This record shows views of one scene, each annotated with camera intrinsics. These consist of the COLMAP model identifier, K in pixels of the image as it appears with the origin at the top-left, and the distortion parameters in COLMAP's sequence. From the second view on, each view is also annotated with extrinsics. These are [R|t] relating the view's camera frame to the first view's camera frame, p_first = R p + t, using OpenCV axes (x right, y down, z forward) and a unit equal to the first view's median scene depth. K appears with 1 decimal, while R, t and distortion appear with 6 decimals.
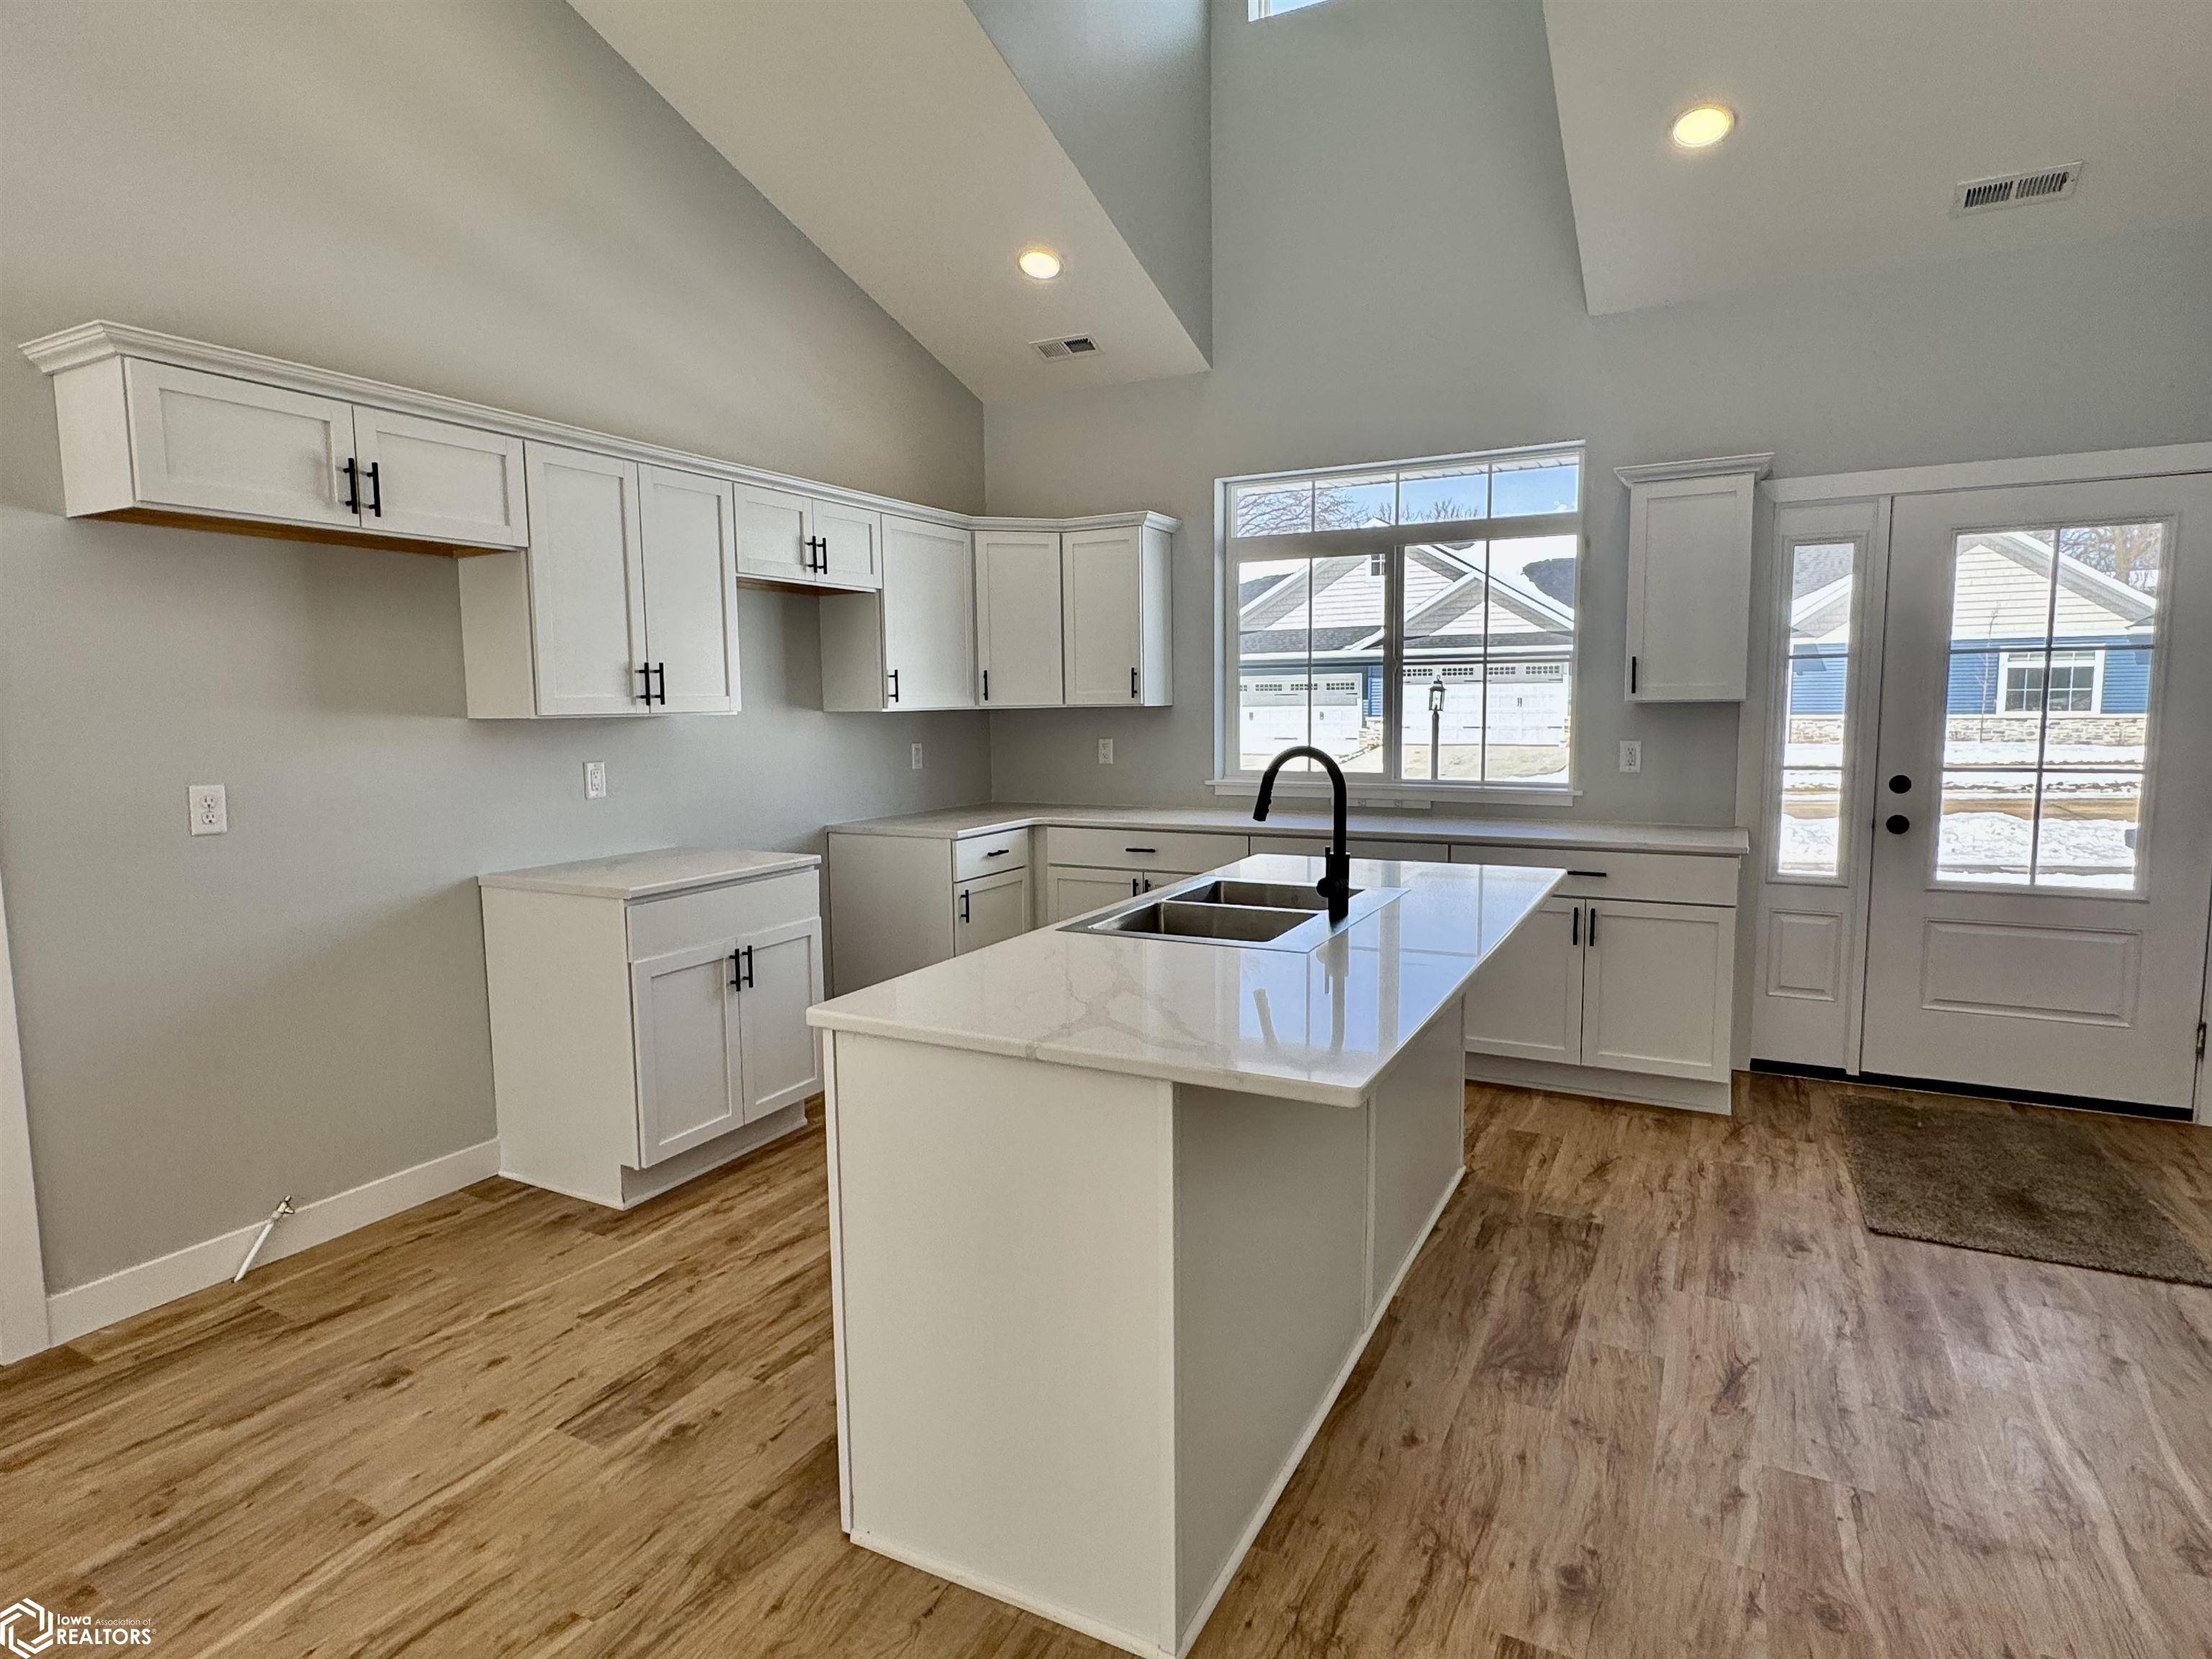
lens RADIAL K [[1193.8, 0, 1099.5], [0, 1193.8, 836.5], [0, 0, 1]] dist [-0.000087, 0.001544]
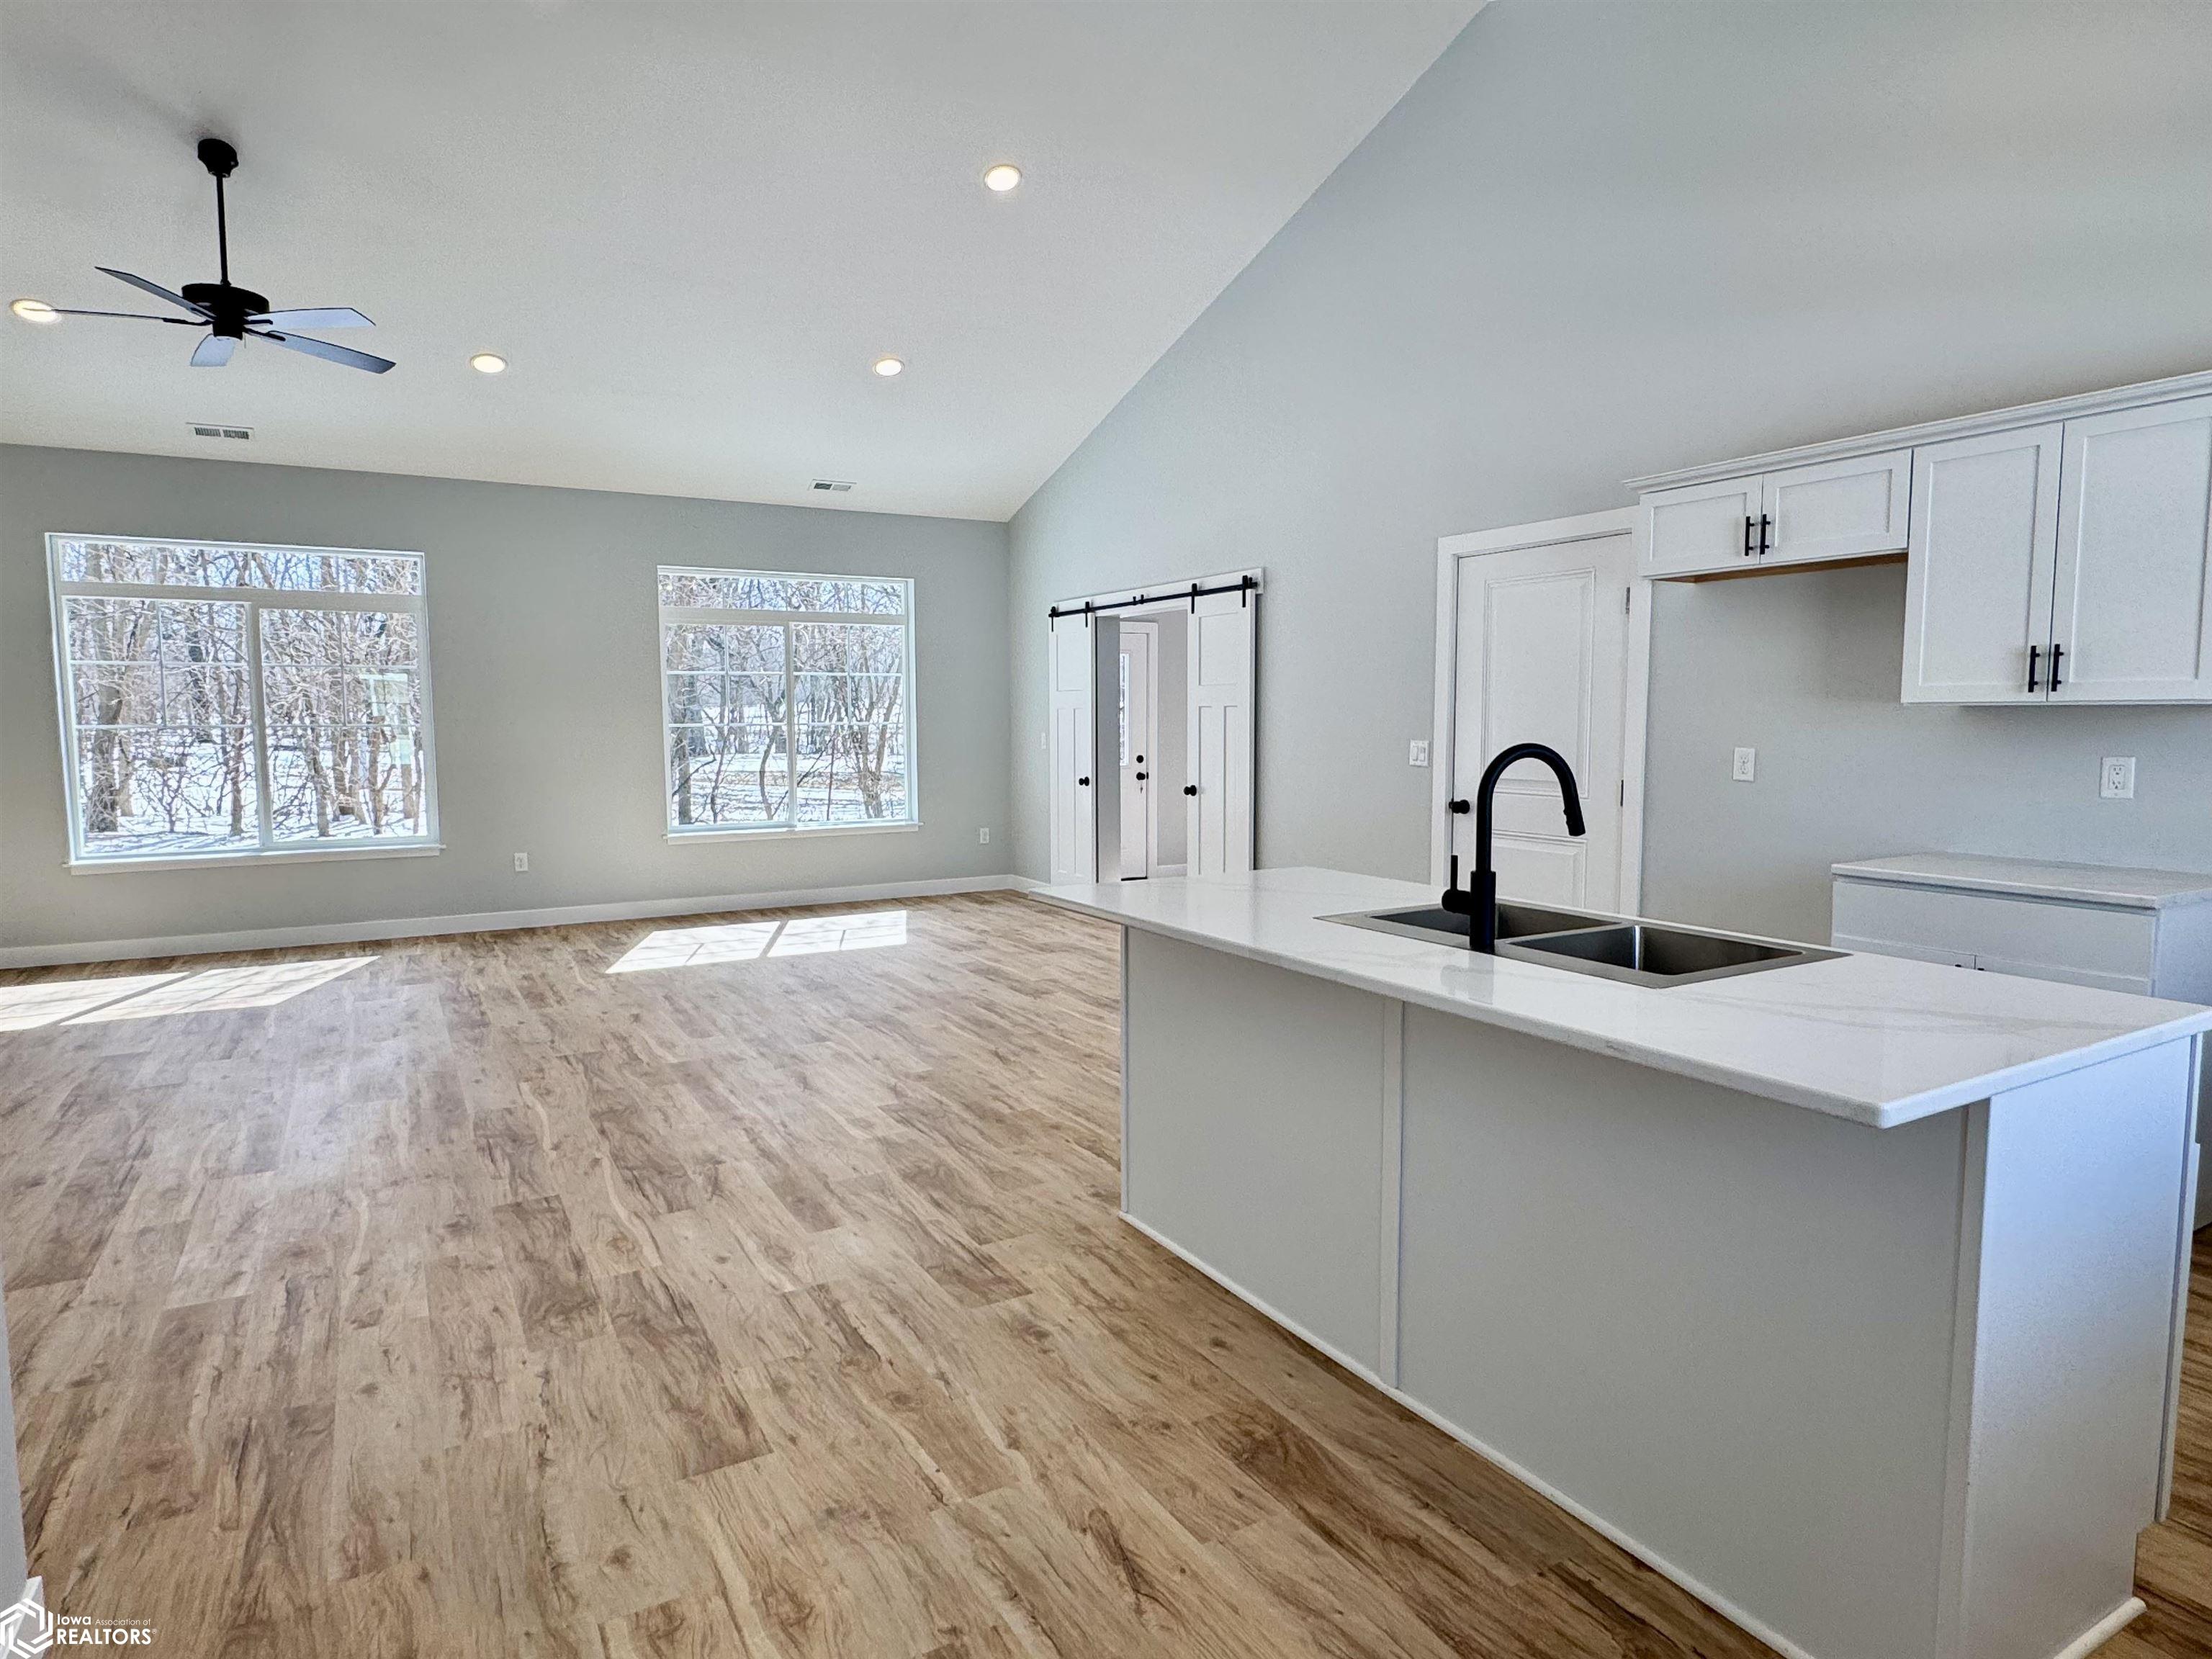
lens RADIAL K [[1250.9, 0, 1096.7], [0, 1250.9, 820.9], [0, 0, 1]] dist [-0.004147, -0.001612]
pose [[-0.525743, 0.085801, -0.846305, 0.877999], [-0.086419, 0.984365, 0.153483, -0.106255], [0.846242, 0.153829, -0.510108, 0.978230]]
